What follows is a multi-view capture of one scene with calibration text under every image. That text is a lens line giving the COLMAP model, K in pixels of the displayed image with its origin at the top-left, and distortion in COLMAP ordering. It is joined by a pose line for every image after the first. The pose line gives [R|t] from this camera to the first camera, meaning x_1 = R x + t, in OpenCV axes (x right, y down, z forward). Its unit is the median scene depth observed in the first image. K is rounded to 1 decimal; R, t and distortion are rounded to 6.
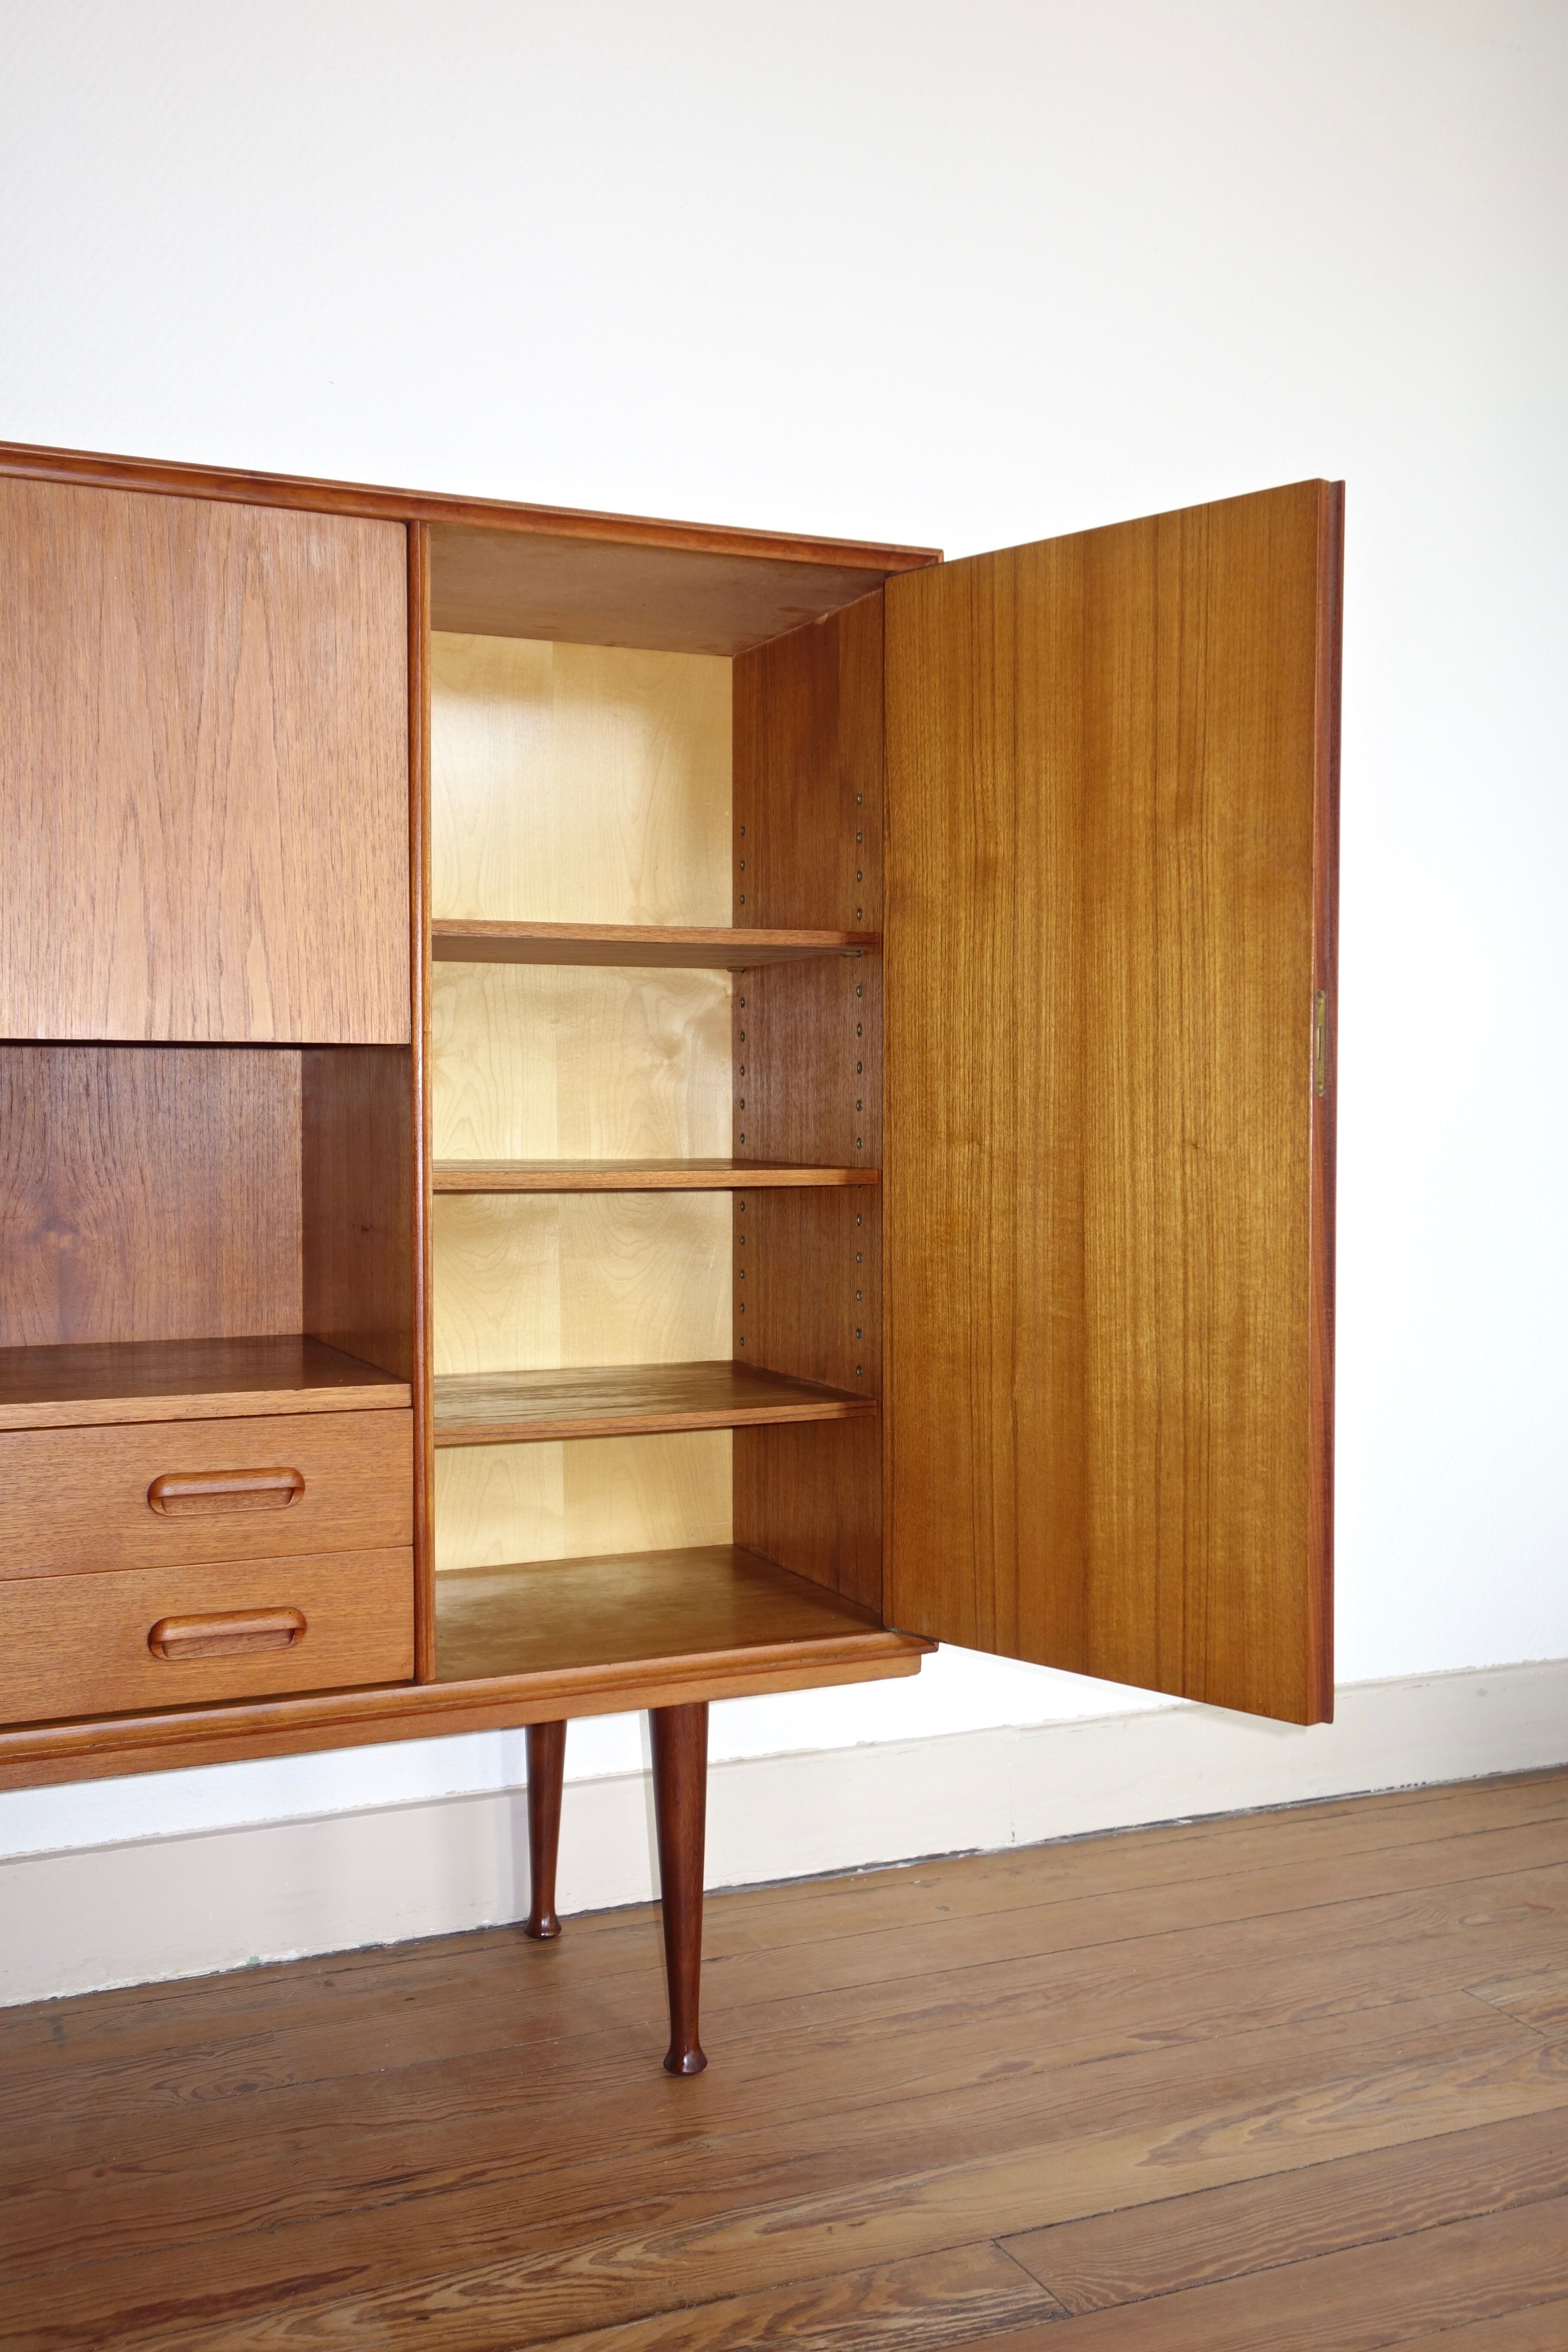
lens RADIAL K [[2218.8, 0, 791.5], [0, 2218.8, 1138.2], [0, 0, 1]] dist [0.010130, 0.000000]
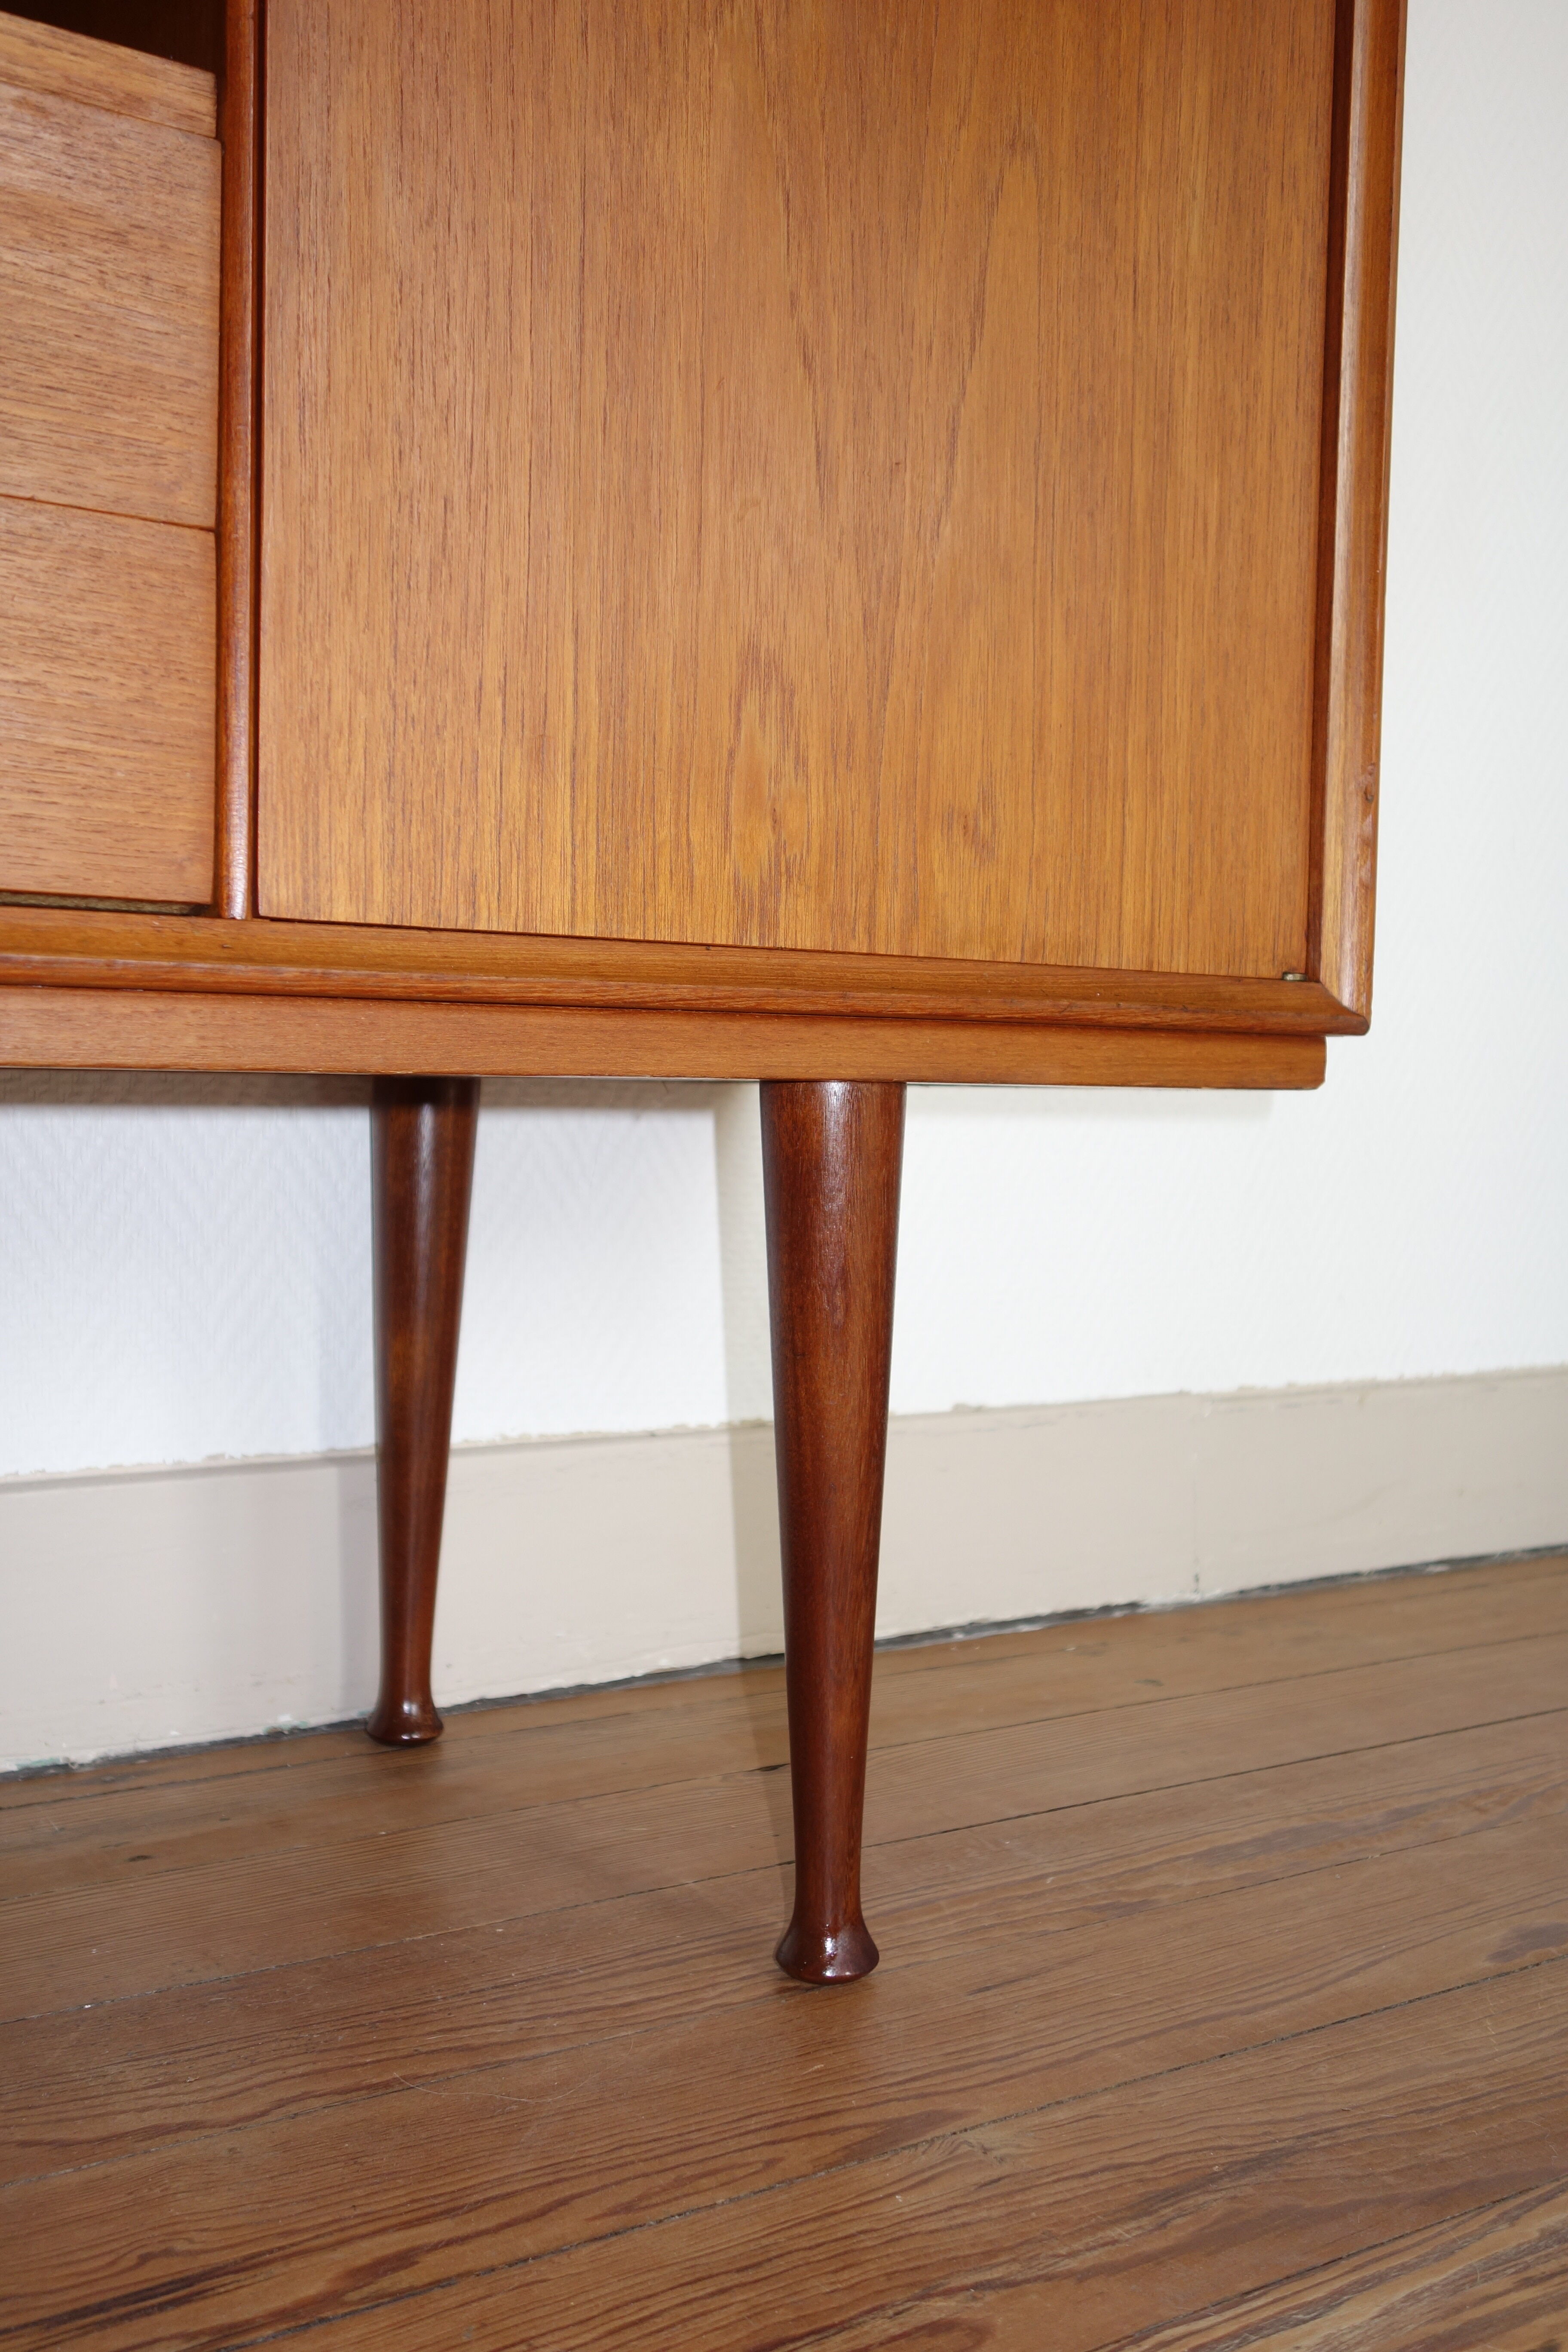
lens RADIAL K [[2218.8, 0, 798.2], [0, 2218.8, 1161.9], [0, 0, 1]] dist [0.010130, 0.000000]
pose [[0.987338, 0.014337, 0.157981, -0.112752], [-0.016849, 0.999752, 0.014574, 0.236899], [-0.157733, -0.017051, 0.987335, 0.536231]]
